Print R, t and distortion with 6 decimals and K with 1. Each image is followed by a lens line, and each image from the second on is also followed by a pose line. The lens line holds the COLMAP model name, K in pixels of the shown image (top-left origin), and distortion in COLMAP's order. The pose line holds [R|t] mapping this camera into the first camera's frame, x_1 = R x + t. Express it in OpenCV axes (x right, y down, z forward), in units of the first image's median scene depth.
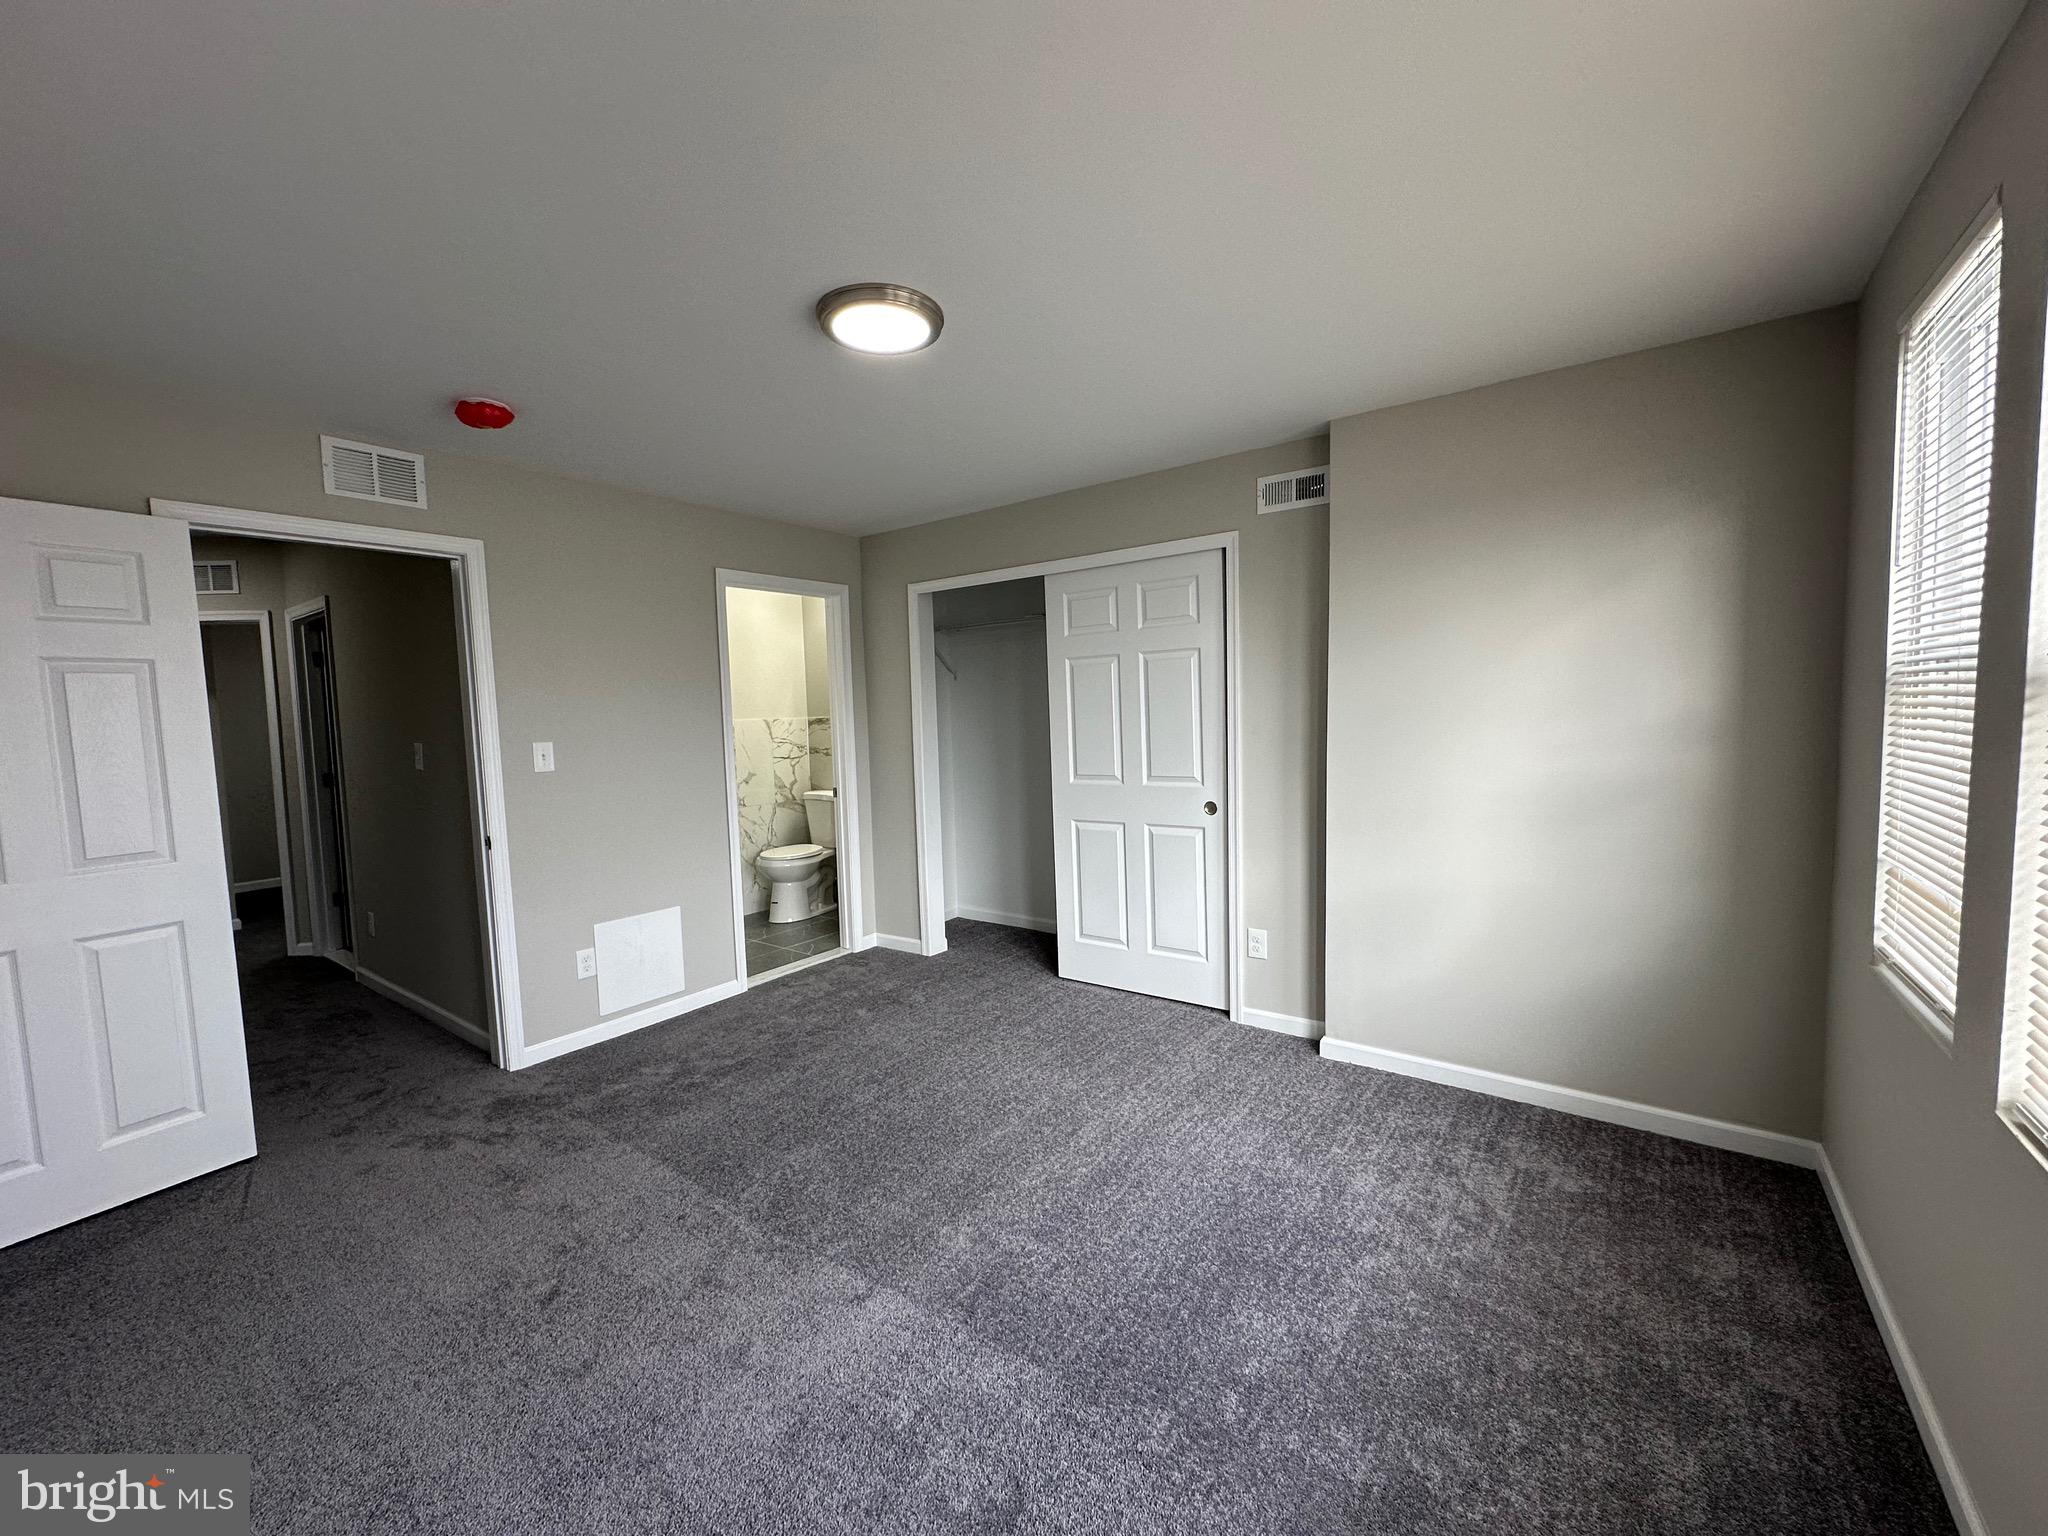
lens RADIAL K [[815.3, 0, 1027.7], [0, 815.3, 767.2], [0, 0, 1]] dist [-0.001307, -0.000510]
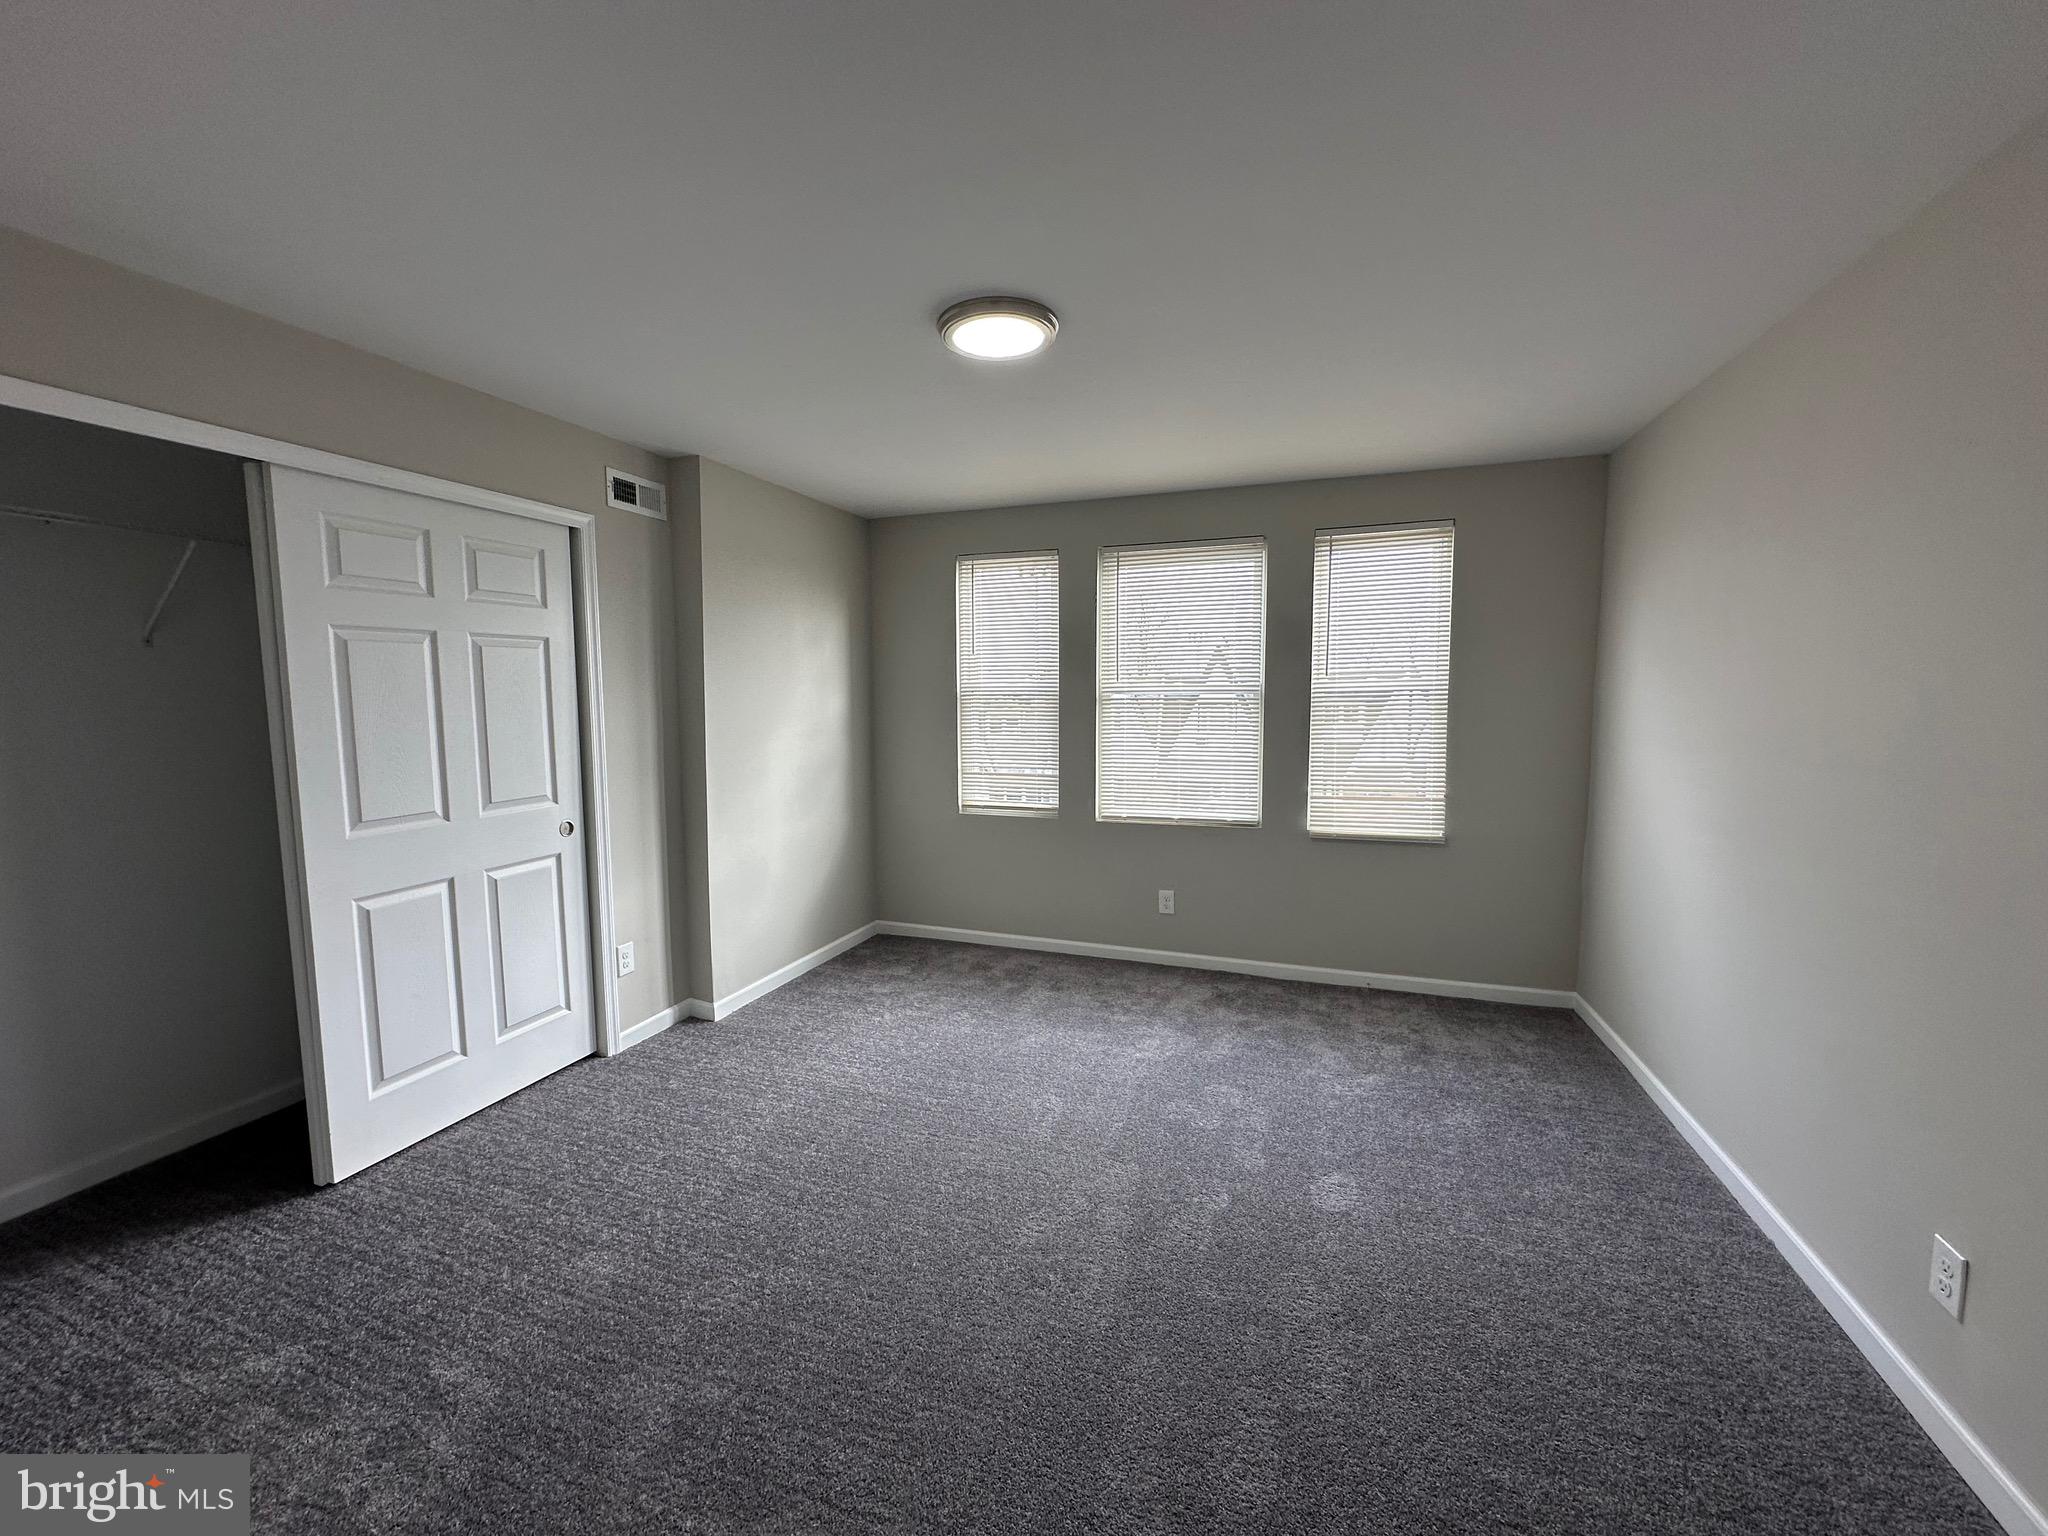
lens RADIAL K [[815.3, 0, 1027.7], [0, 815.3, 767.2], [0, 0, 1]] dist [-0.001307, -0.000510]
pose [[-0.276987, -0.064417, 0.958712, -0.631630], [0.084586, 0.992242, 0.091108, -0.043421], [-0.957143, 0.106330, -0.269389, 0.670938]]
